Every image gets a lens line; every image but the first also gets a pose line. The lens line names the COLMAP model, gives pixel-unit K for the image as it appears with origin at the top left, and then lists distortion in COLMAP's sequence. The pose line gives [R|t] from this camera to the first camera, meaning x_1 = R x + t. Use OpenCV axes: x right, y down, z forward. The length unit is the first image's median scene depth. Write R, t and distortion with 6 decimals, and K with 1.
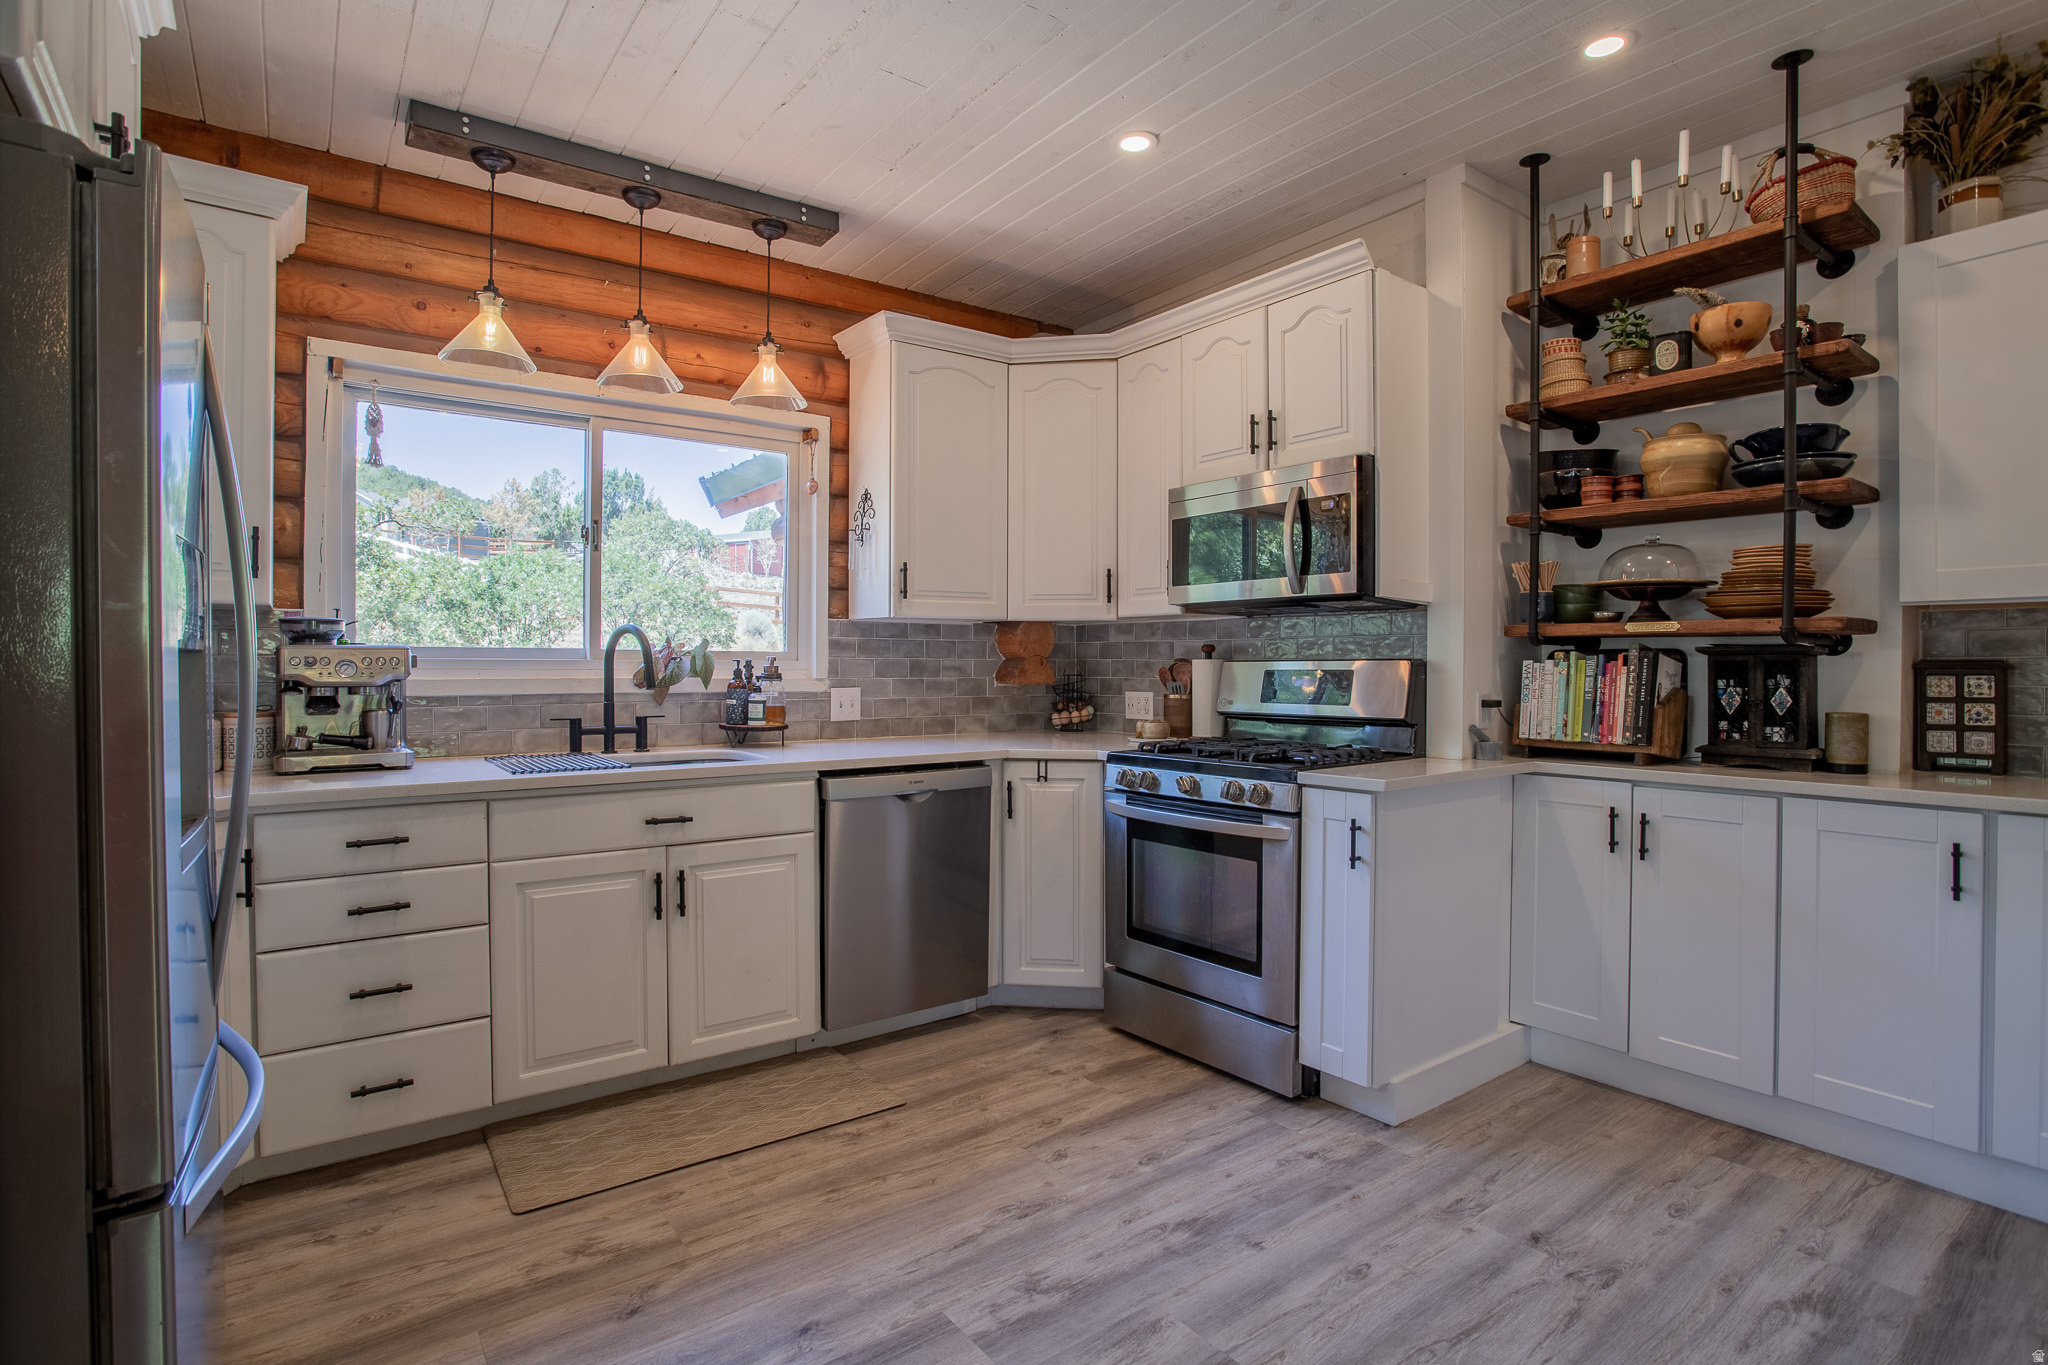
lens RADIAL K [[1011.4, 0, 1028.6], [0, 1011.4, 675.2], [0, 0, 1]] dist [-0.058523, 0.020865]
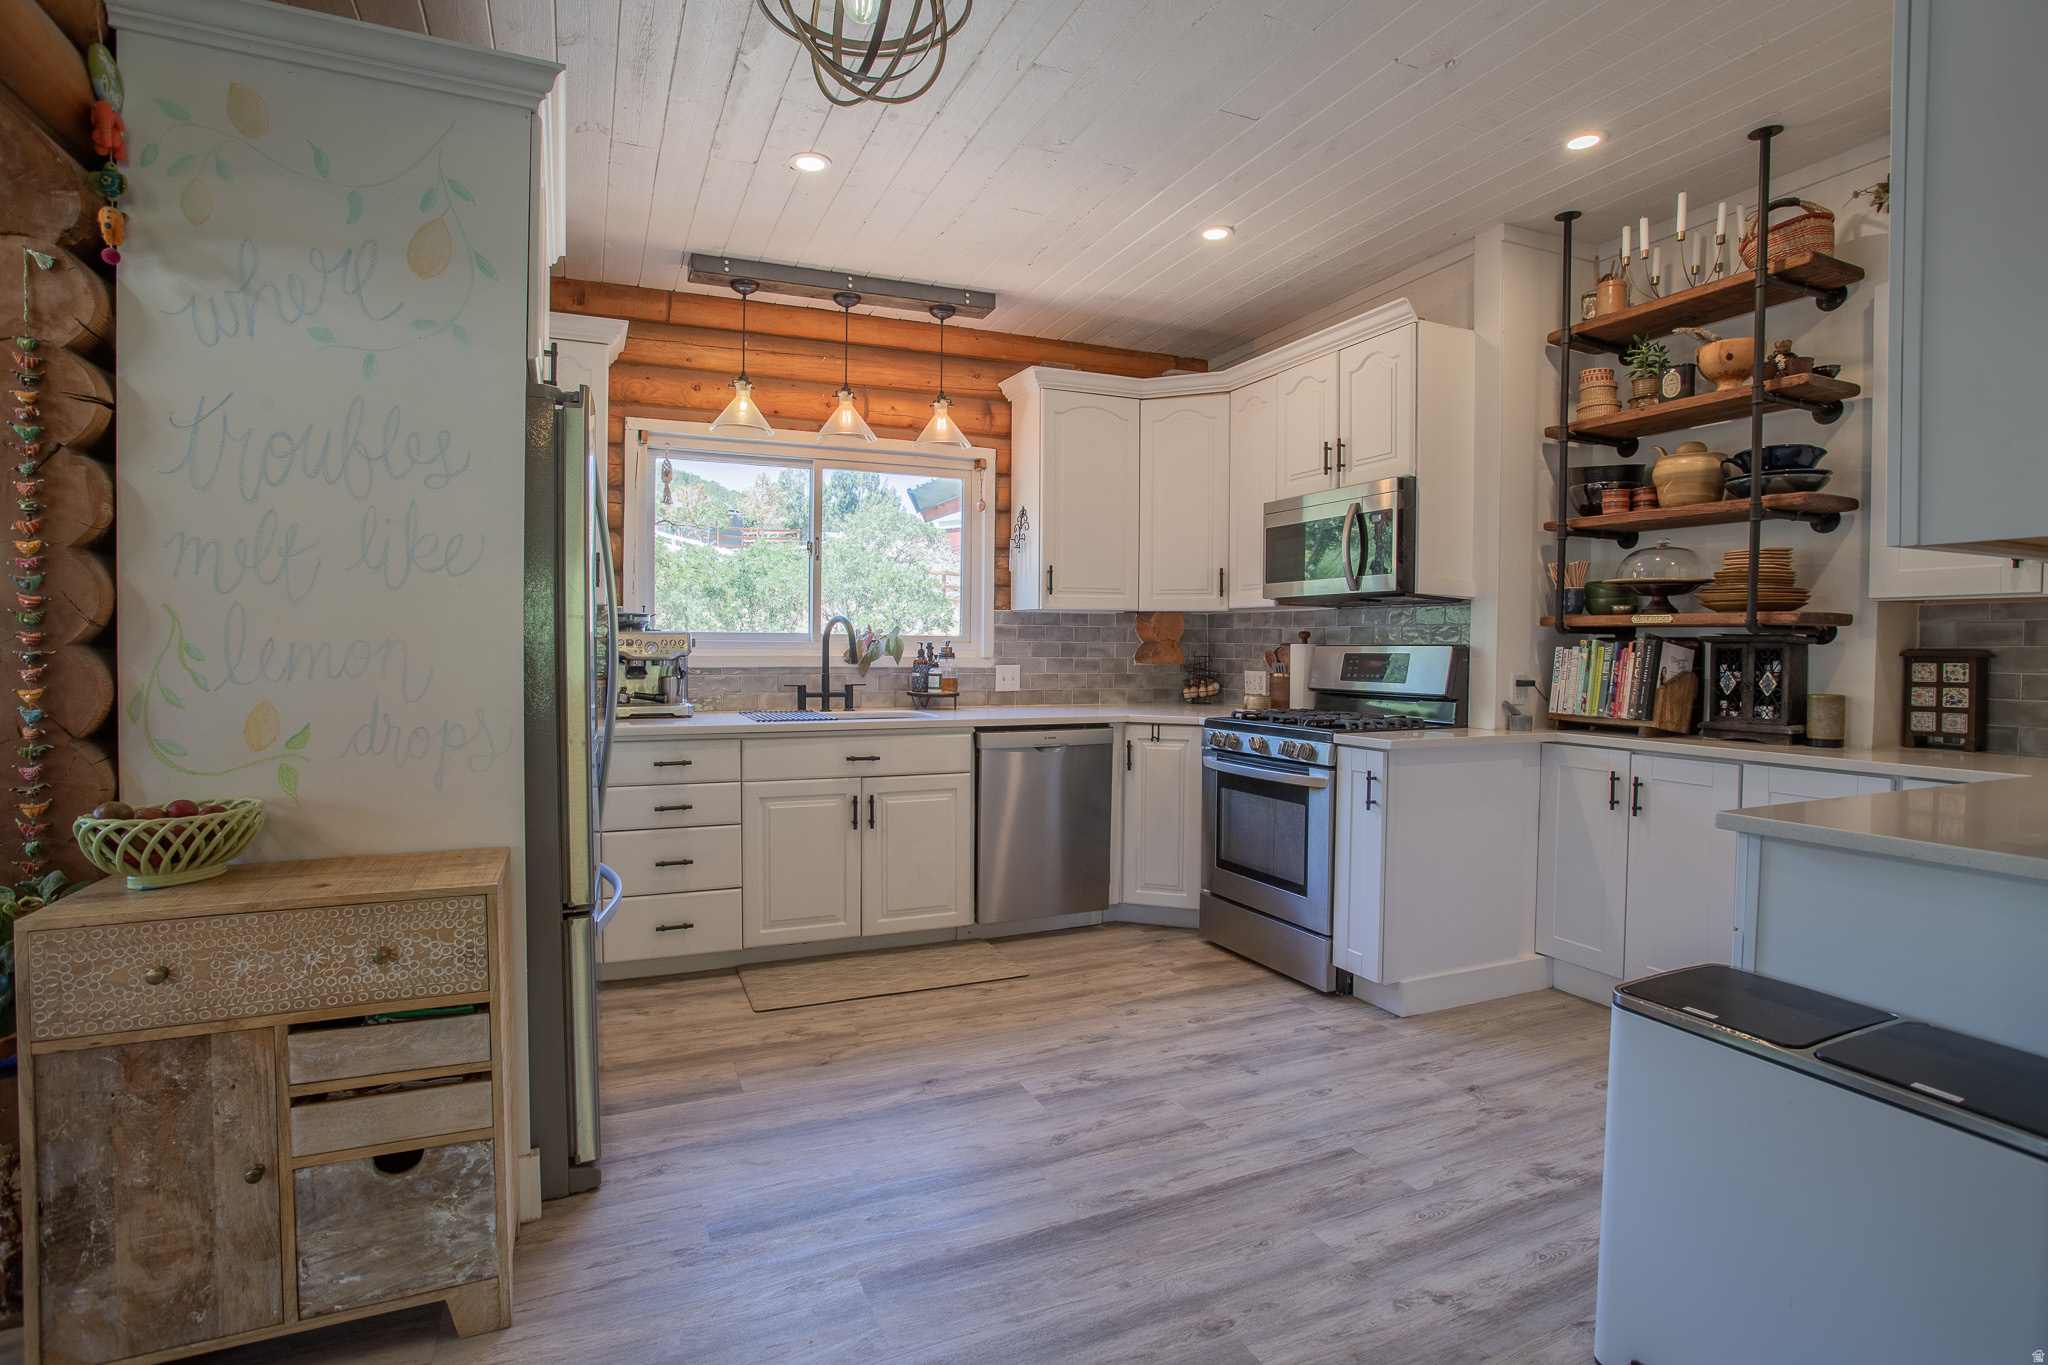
lens RADIAL K [[1011.4, 0, 1030.0], [0, 1011.4, 674.5], [0, 0, 1]] dist [-0.058523, 0.020865]
pose [[0.976129, 0.011724, -0.216876, 0.159808], [-0.007791, 0.999789, 0.018982, 0.000559], [0.217053, -0.016840, 0.976015, -0.294680]]
